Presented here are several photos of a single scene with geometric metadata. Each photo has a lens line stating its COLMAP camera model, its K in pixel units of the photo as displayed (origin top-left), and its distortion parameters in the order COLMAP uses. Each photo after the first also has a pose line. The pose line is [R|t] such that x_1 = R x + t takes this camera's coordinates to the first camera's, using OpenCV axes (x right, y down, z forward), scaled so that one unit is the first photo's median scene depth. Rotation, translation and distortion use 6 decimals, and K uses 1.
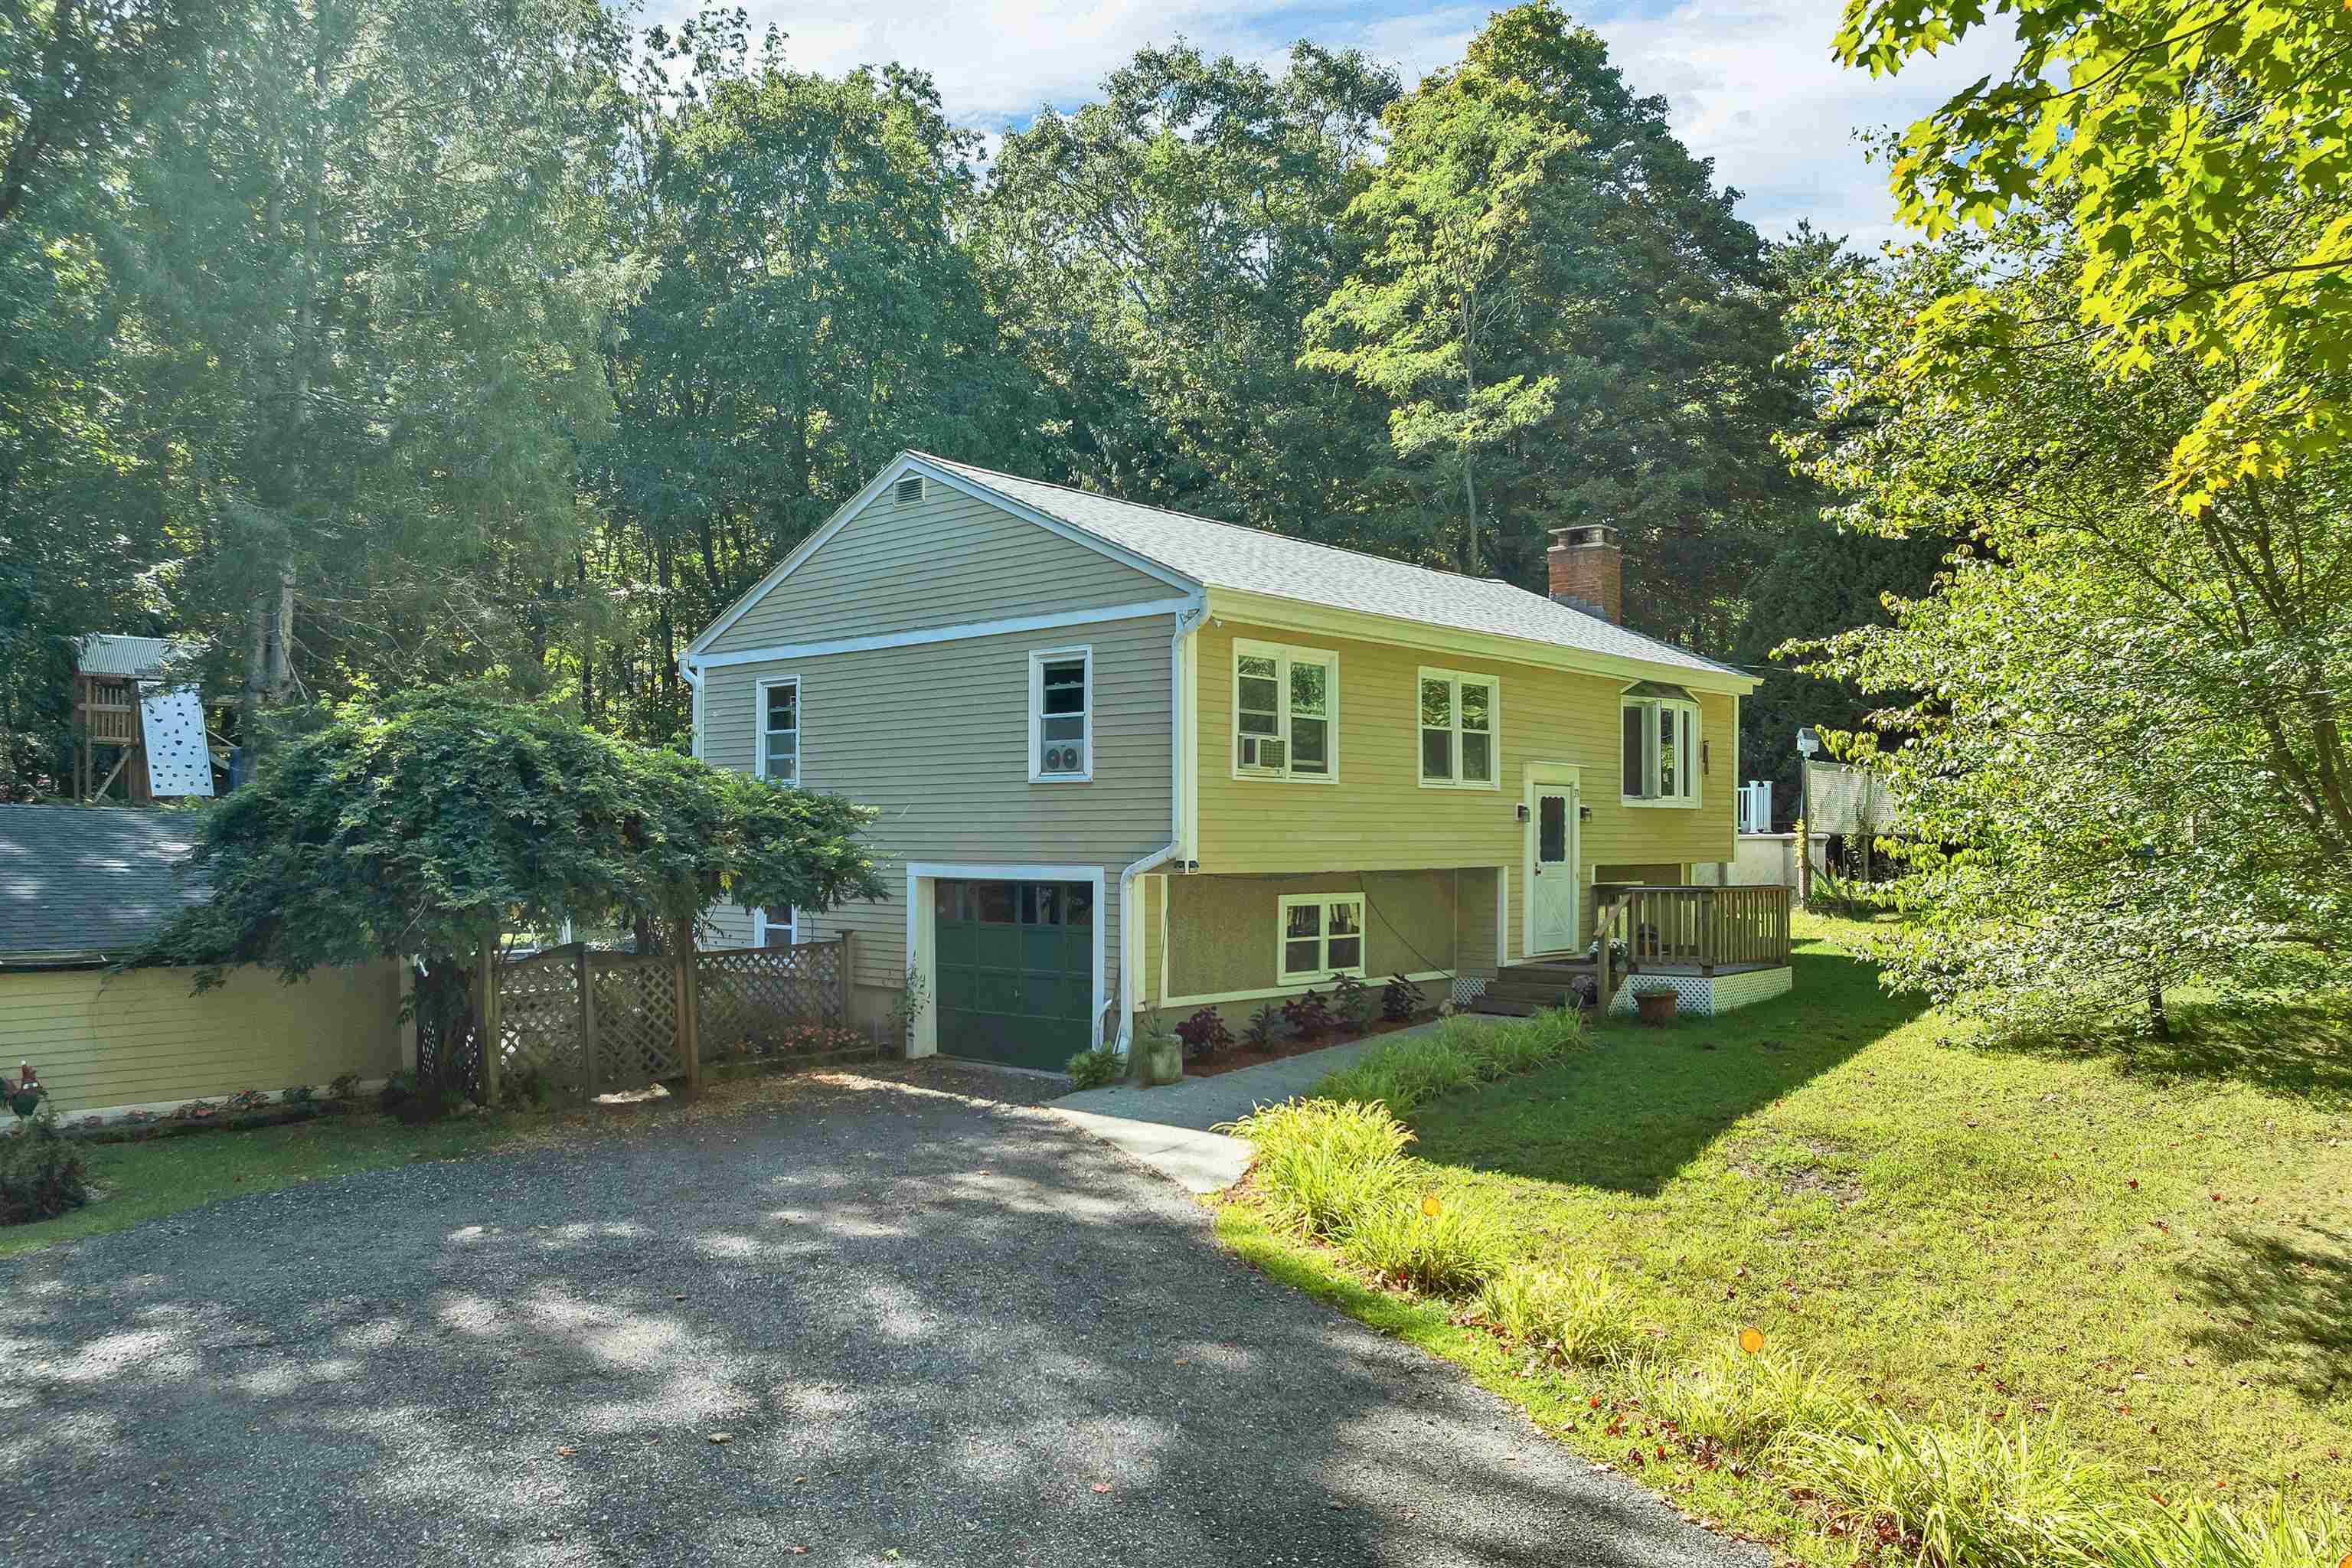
lens RADIAL K [[1658.1, 0, 1122.0], [0, 1658.1, 783.3], [0, 0, 1]] dist [-0.030852, -0.002636]
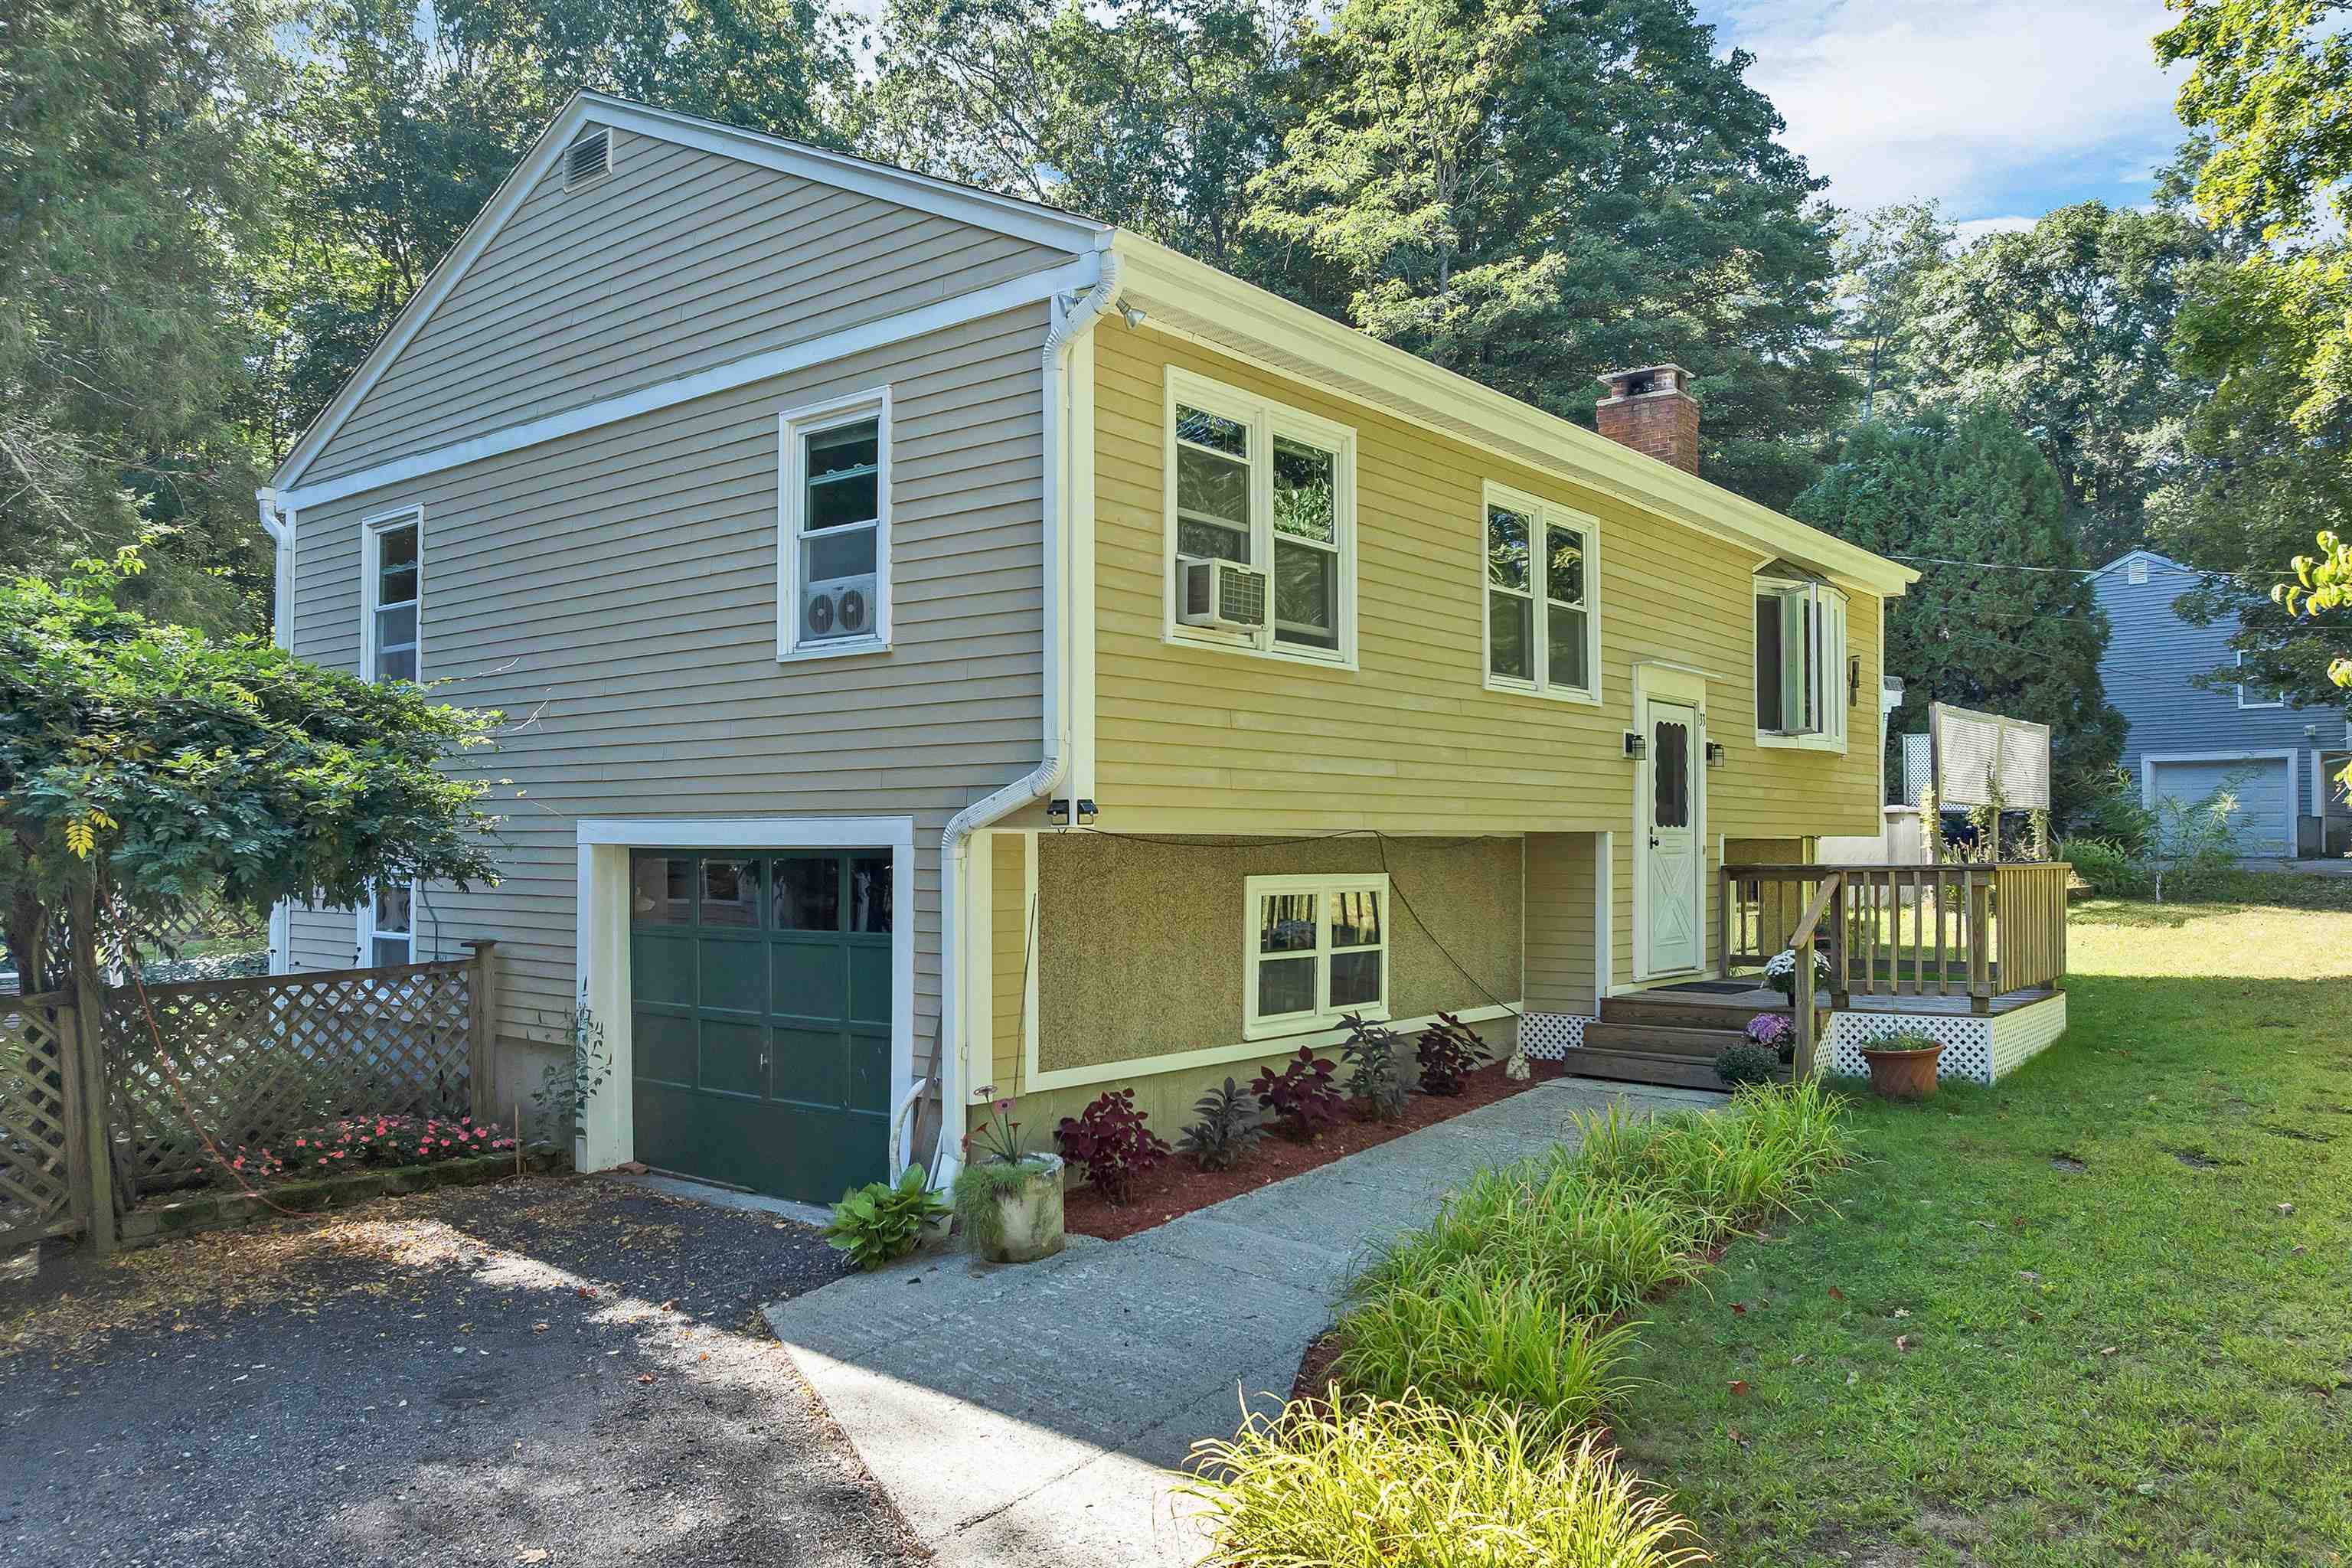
lens RADIAL K [[1669.1, 0, 1164.6], [0, 1669.1, 830.0], [0, 0, 1]] dist [-0.038125, -0.003374]
pose [[0.997447, -0.000125, 0.071408, 0.027696], [-0.001621, 0.999701, 0.024397, 0.038687], [-0.071389, -0.024451, 0.997149, 0.447573]]
